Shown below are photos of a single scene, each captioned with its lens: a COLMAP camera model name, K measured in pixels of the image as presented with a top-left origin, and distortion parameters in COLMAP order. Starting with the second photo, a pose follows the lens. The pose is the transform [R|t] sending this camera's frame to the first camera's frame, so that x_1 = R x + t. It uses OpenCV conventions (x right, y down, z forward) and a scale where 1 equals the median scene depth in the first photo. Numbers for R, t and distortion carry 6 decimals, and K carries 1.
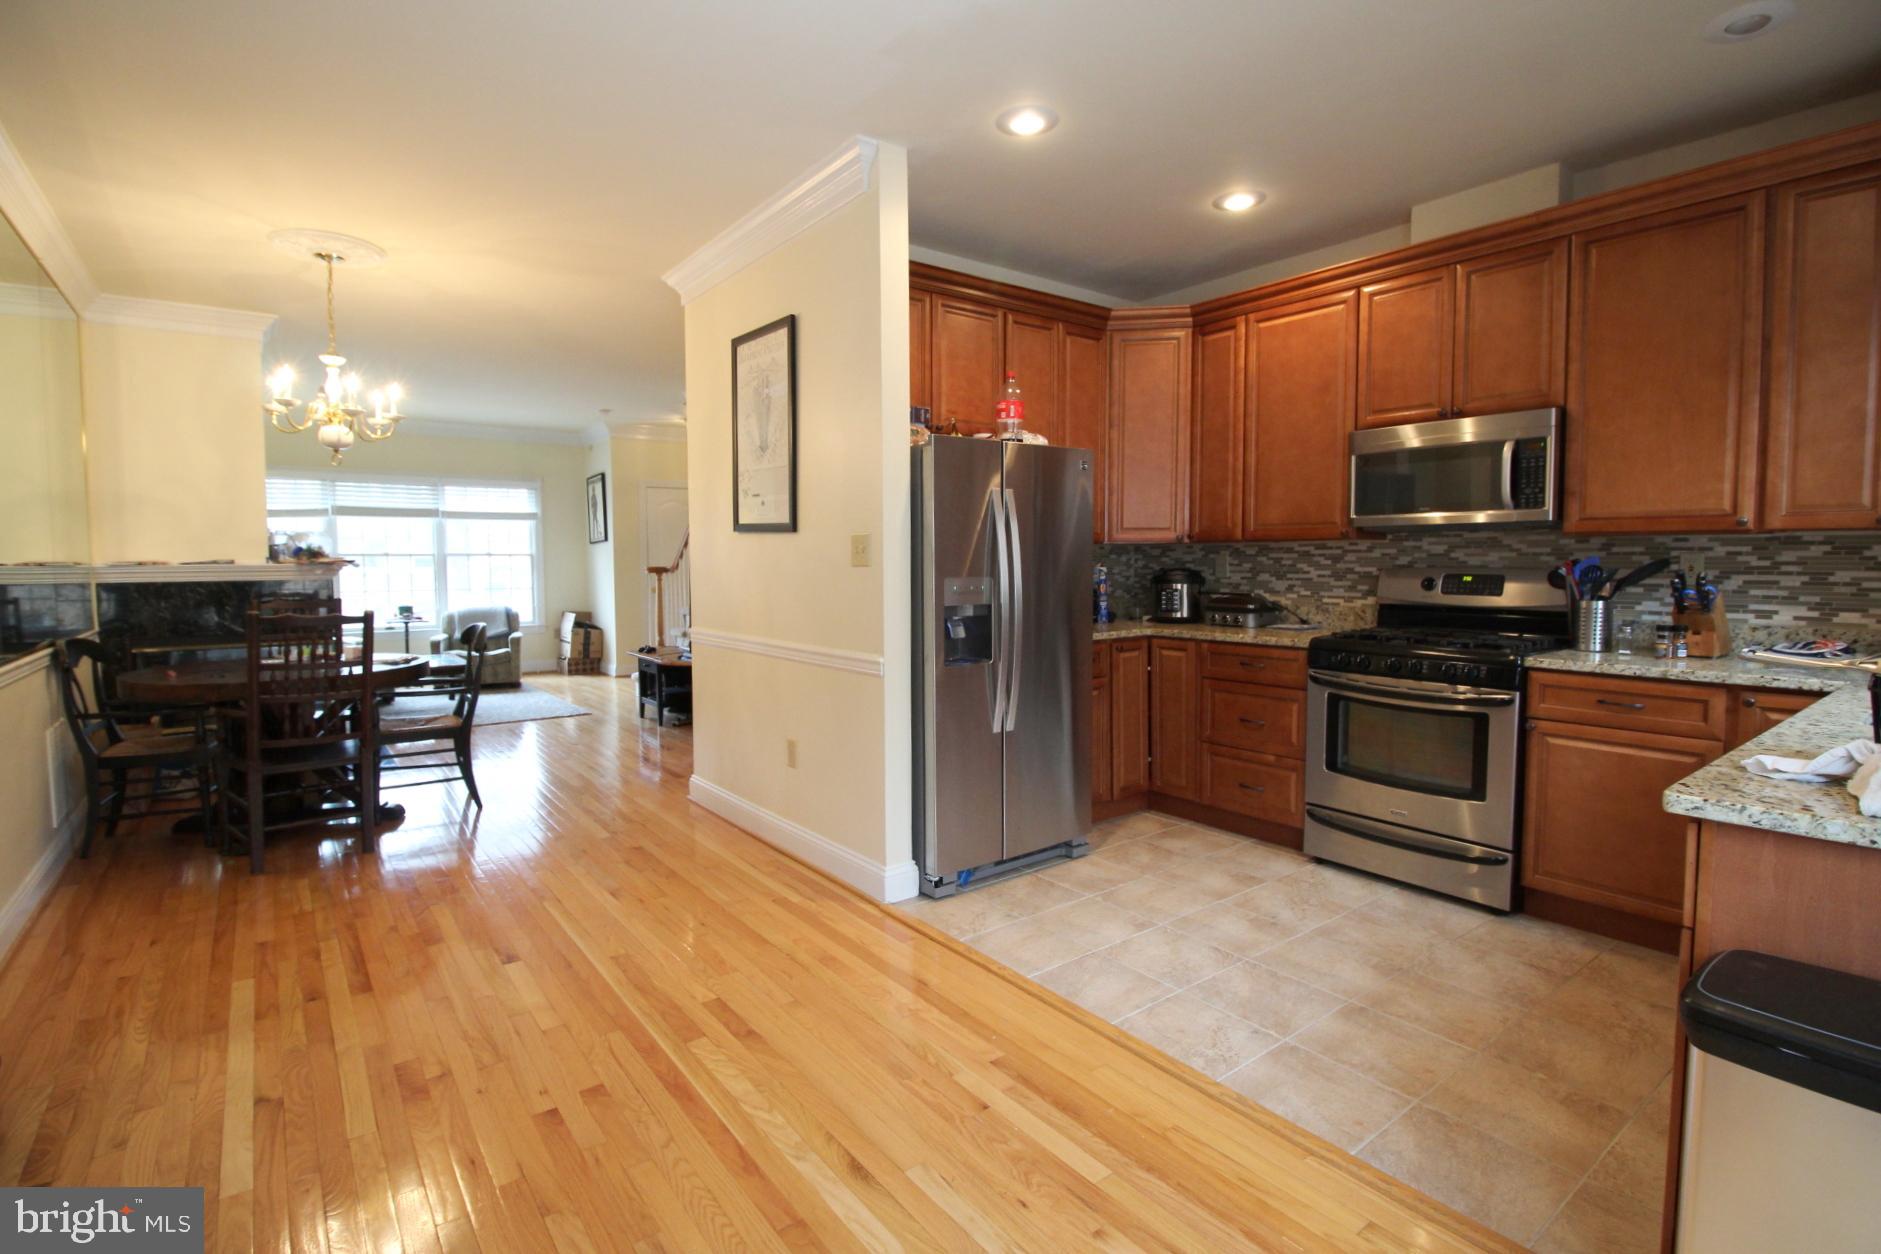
lens RADIAL K [[888.7, 0, 927.8], [0, 888.7, 614.2], [0, 0, 1]] dist [0.002462, -0.015181]
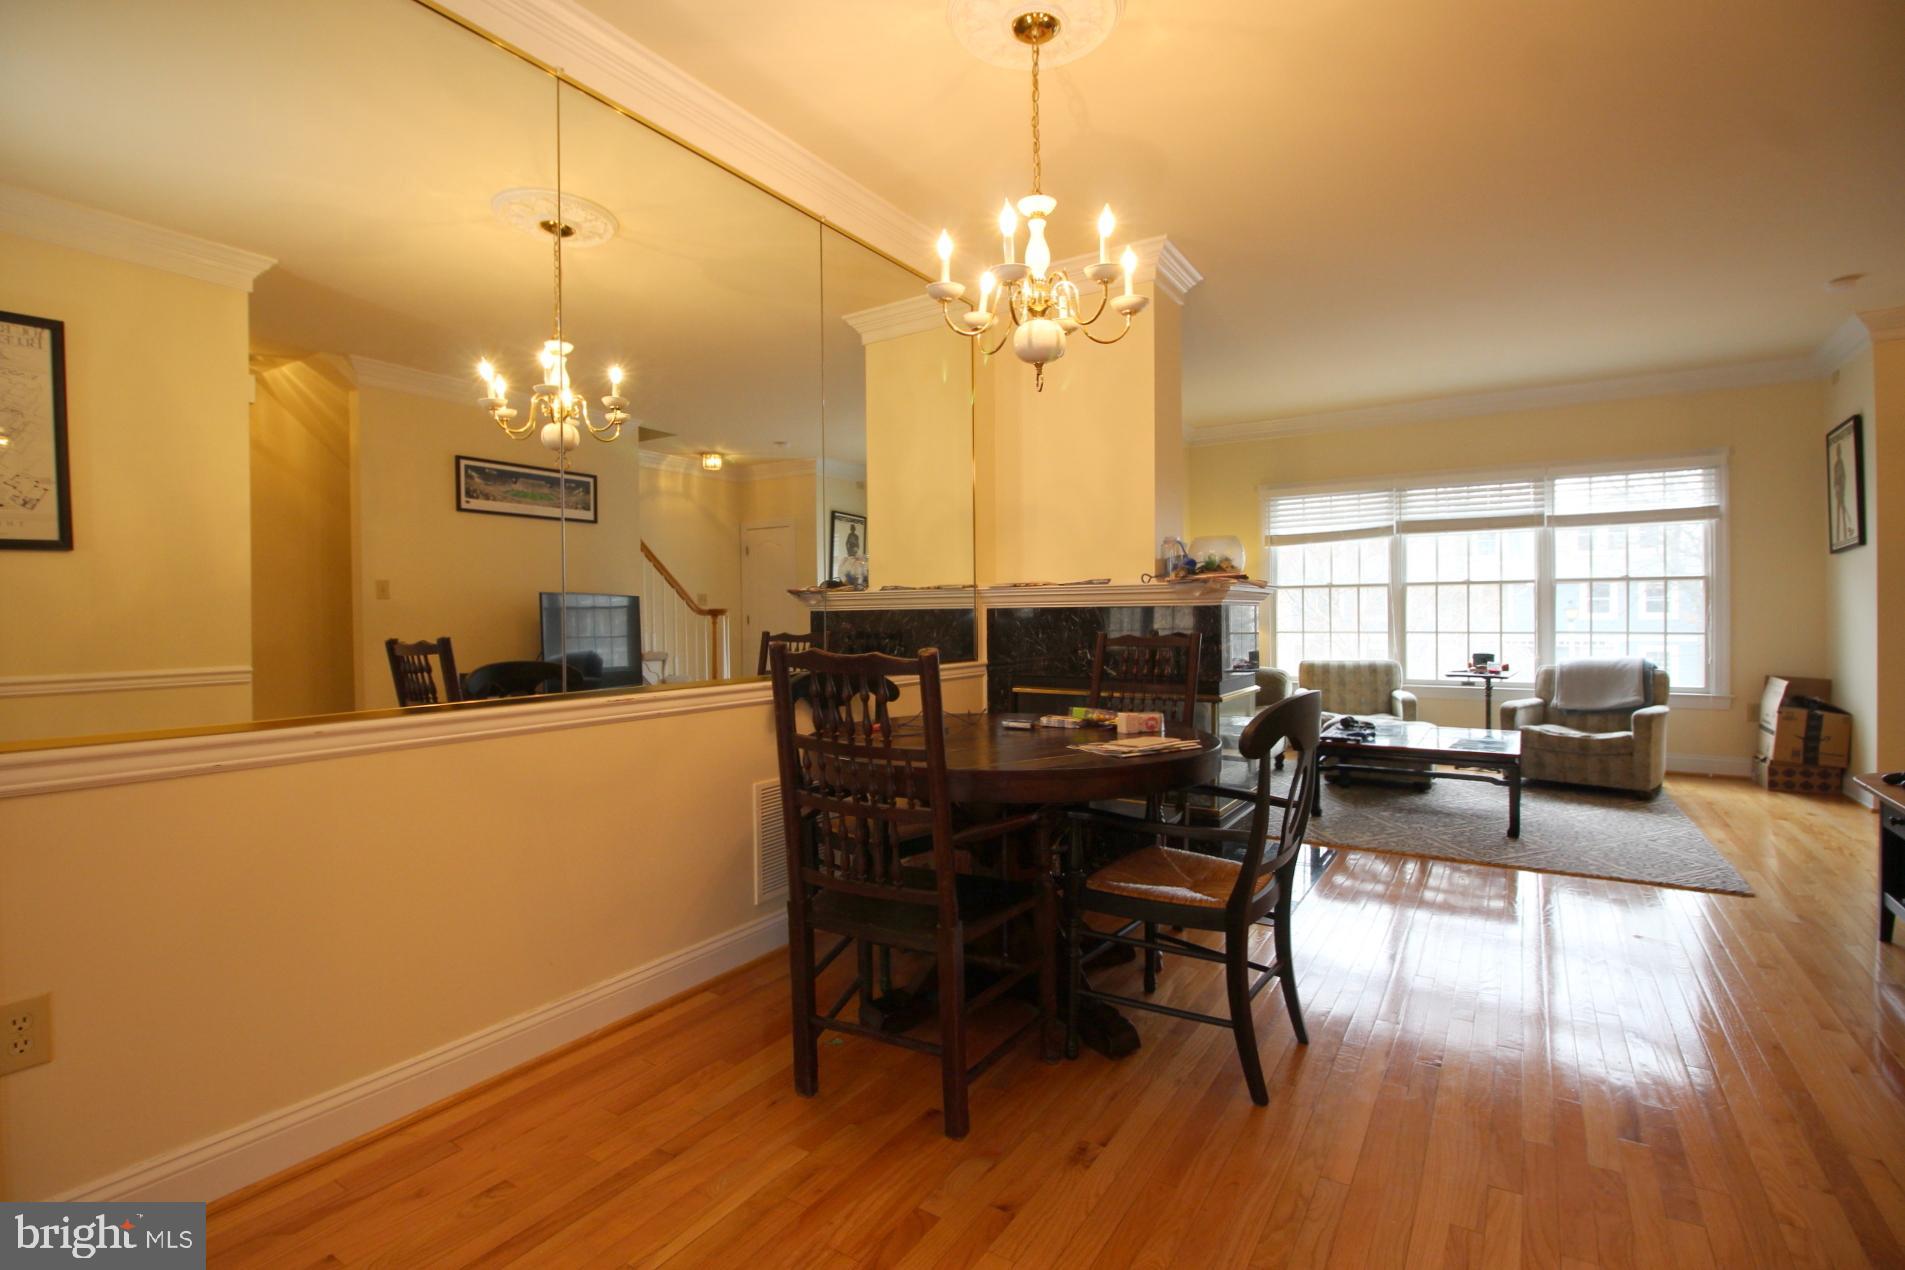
lens RADIAL K [[878.2, 0, 942.4], [0, 878.2, 621.2], [0, 0, 1]] dist [0.001571, -0.014509]
pose [[0.339546, 0.006723, -0.940565, -0.177841], [-0.050608, 0.998657, -0.011132, -0.012870], [0.939227, 0.051380, 0.339430, 0.828828]]
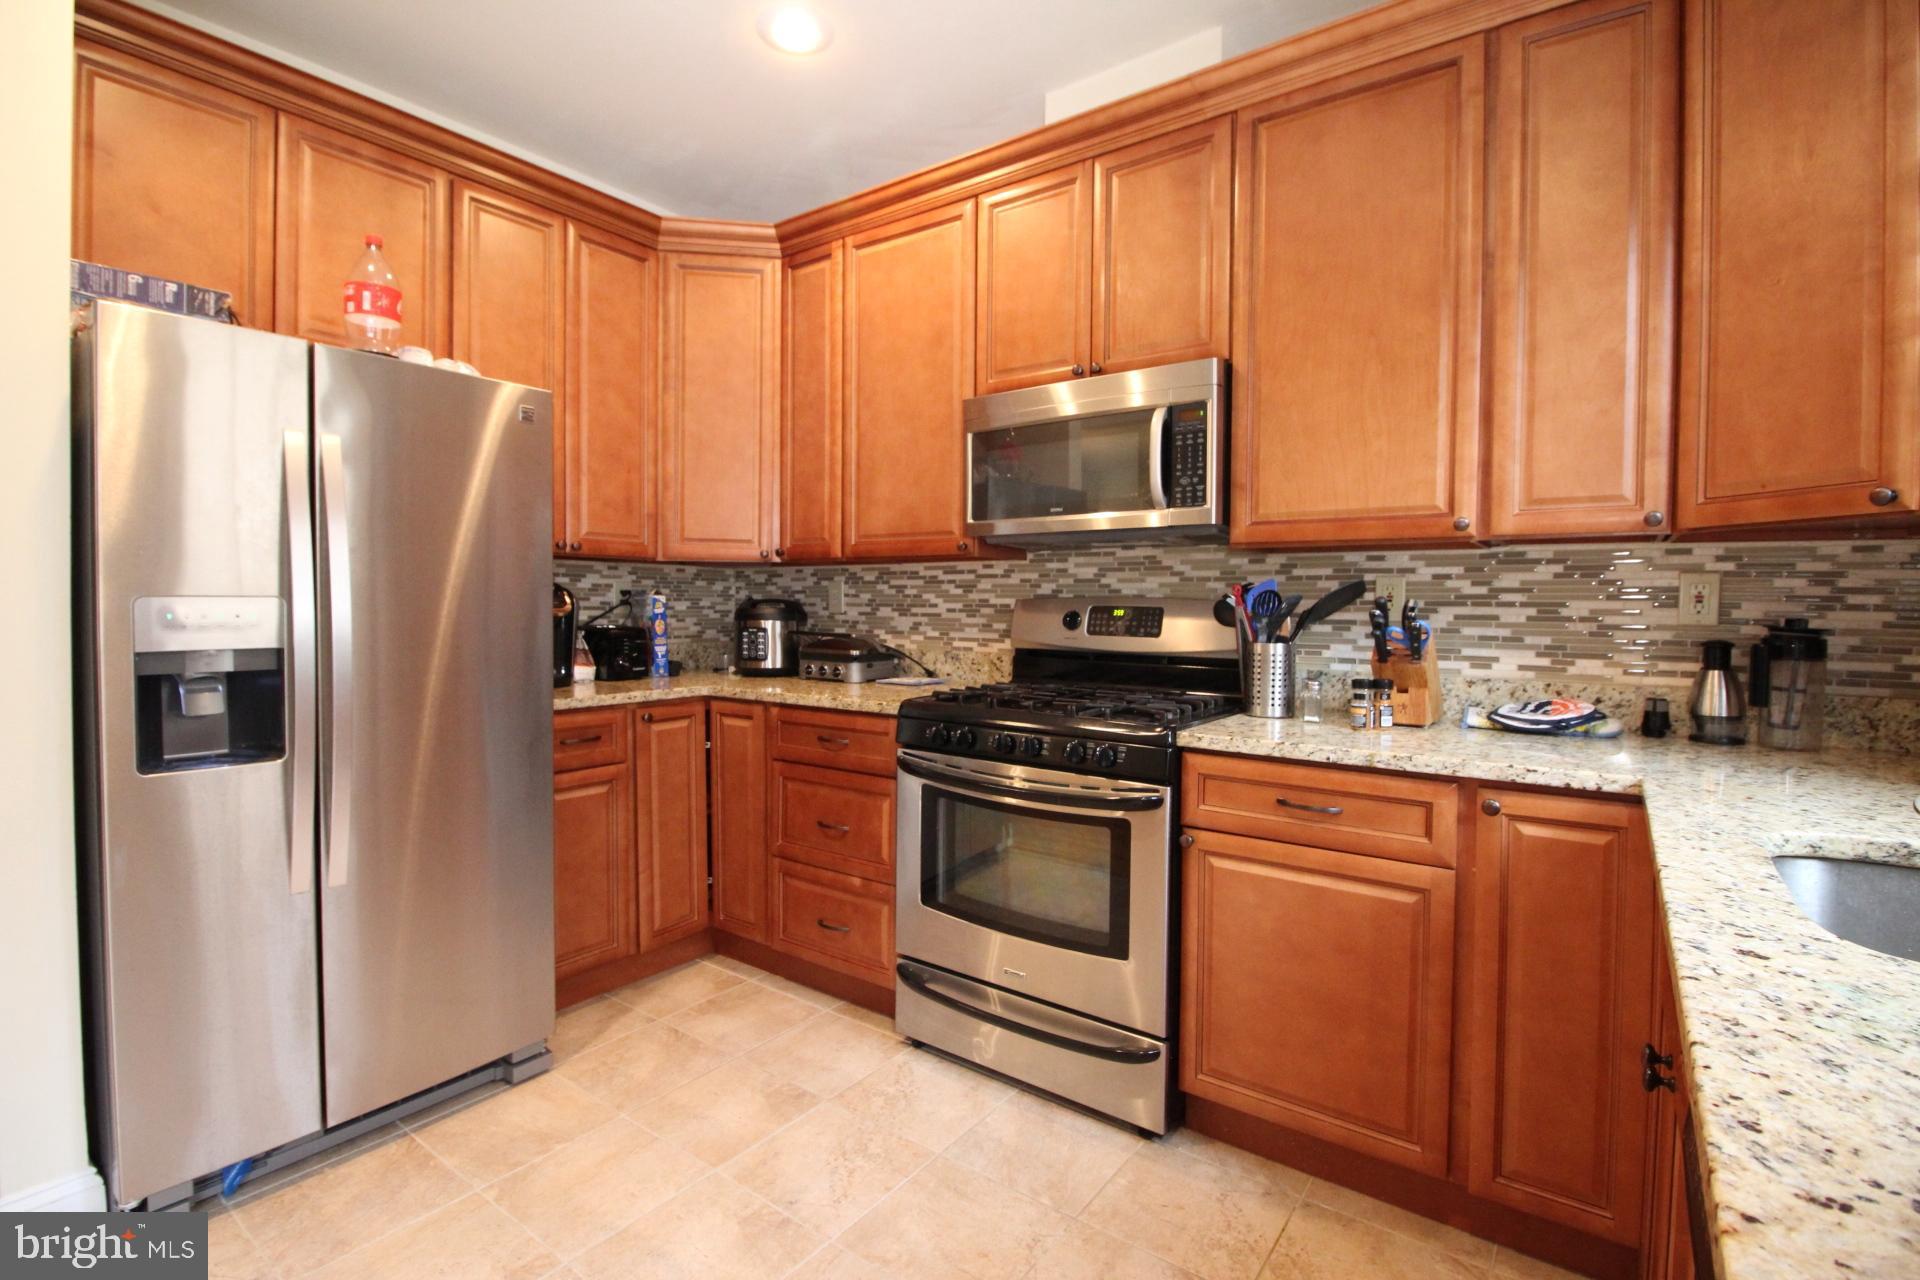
lens RADIAL K [[885.1, 0, 949.8], [0, 885.1, 626.1], [0, 0, 1]] dist [0.001571, -0.014509]
pose [[0.959231, 0.006733, 0.282543, 0.268155], [0.004173, 0.999270, -0.037980, -0.002901], [-0.282593, 0.037611, 0.958502, 0.346551]]
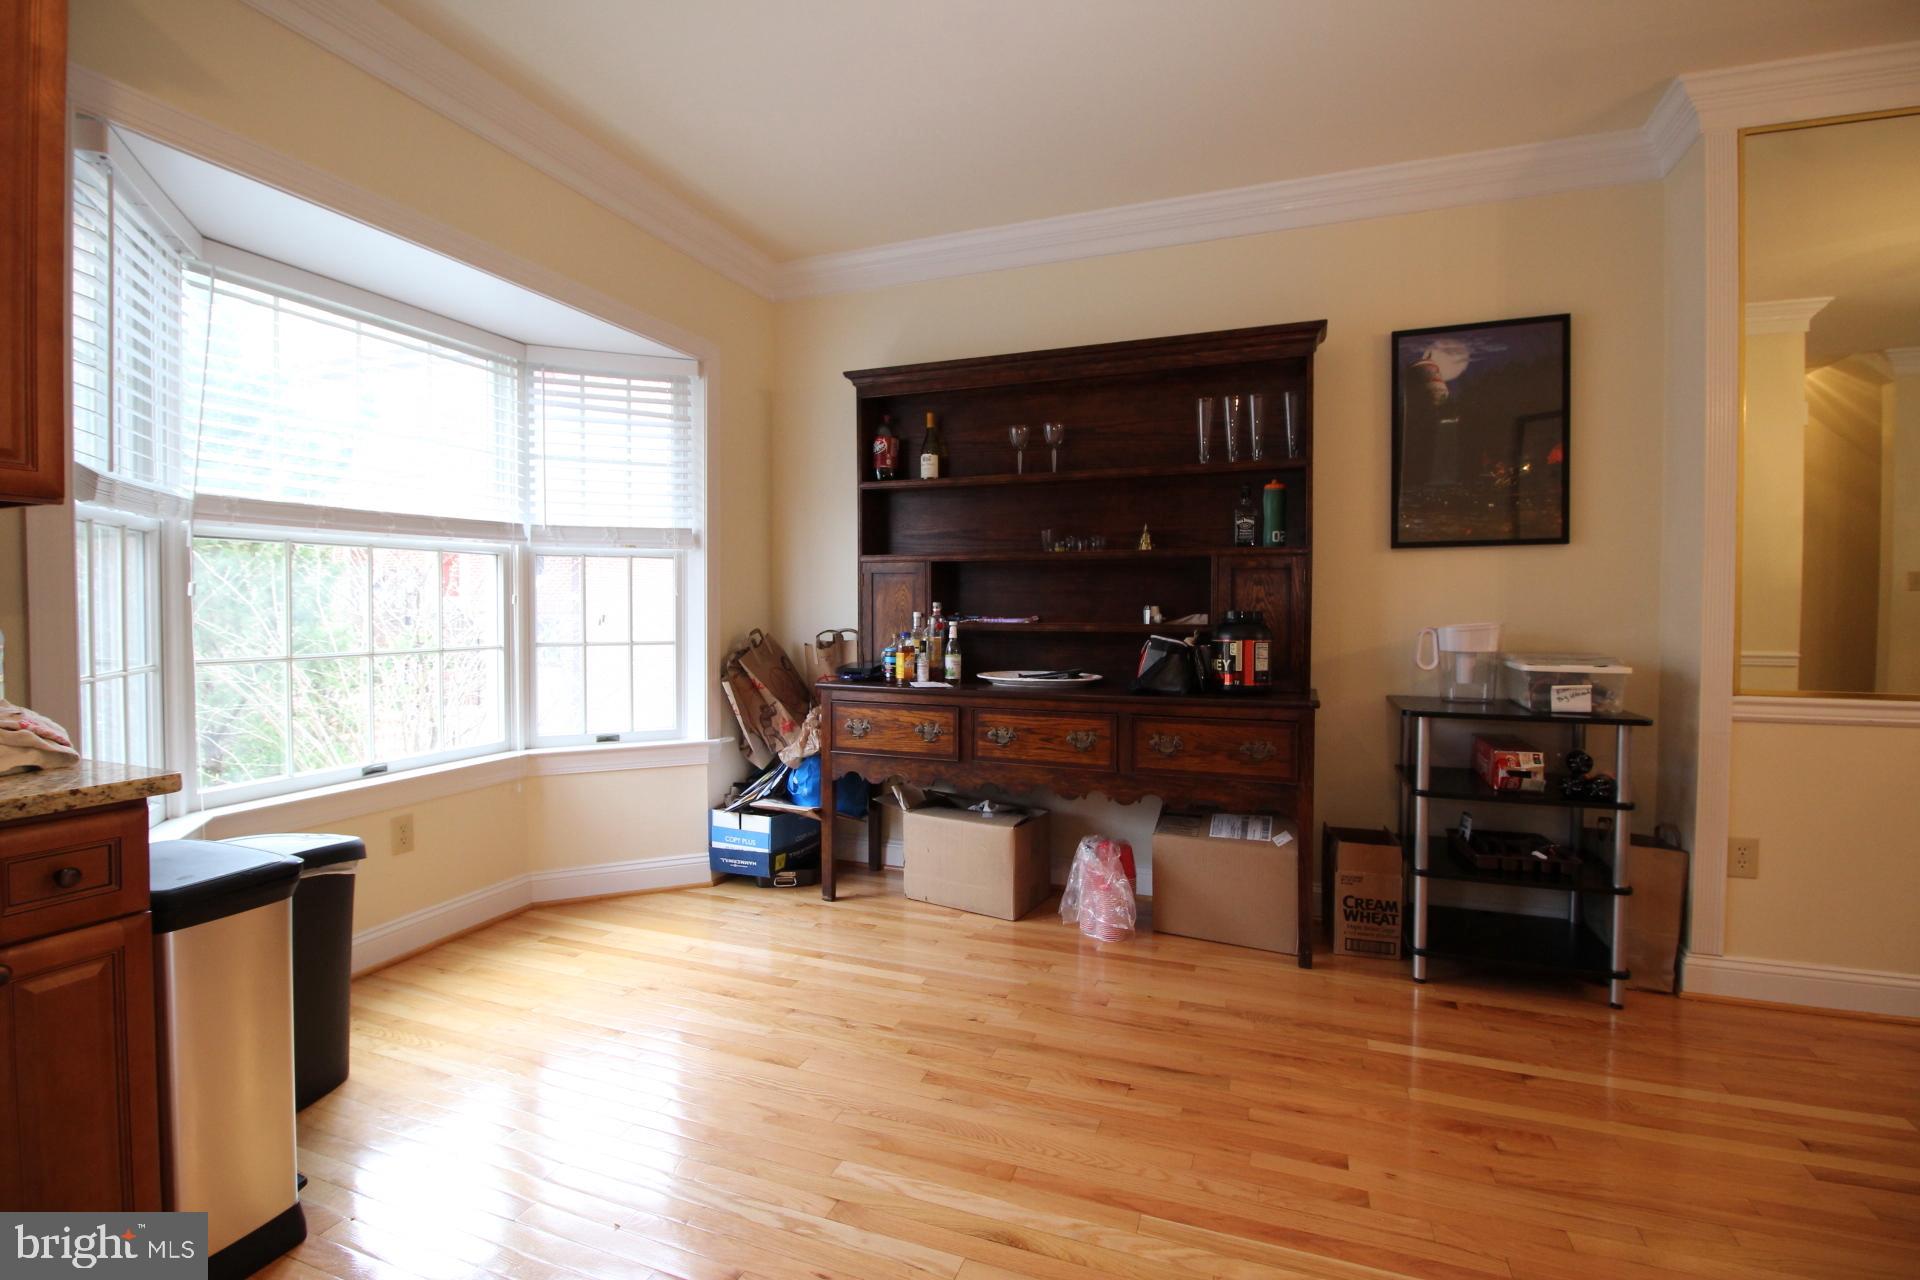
lens RADIAL K [[885.1, 0, 949.8], [0, 885.1, 626.1], [0, 0, 1]] dist [0.001571, -0.014509]
pose [[-0.849928, 0.017072, -0.526623, 0.211832], [-0.031406, 0.996056, 0.082977, -0.030262], [0.525963, 0.087063, -0.846040, 0.819316]]
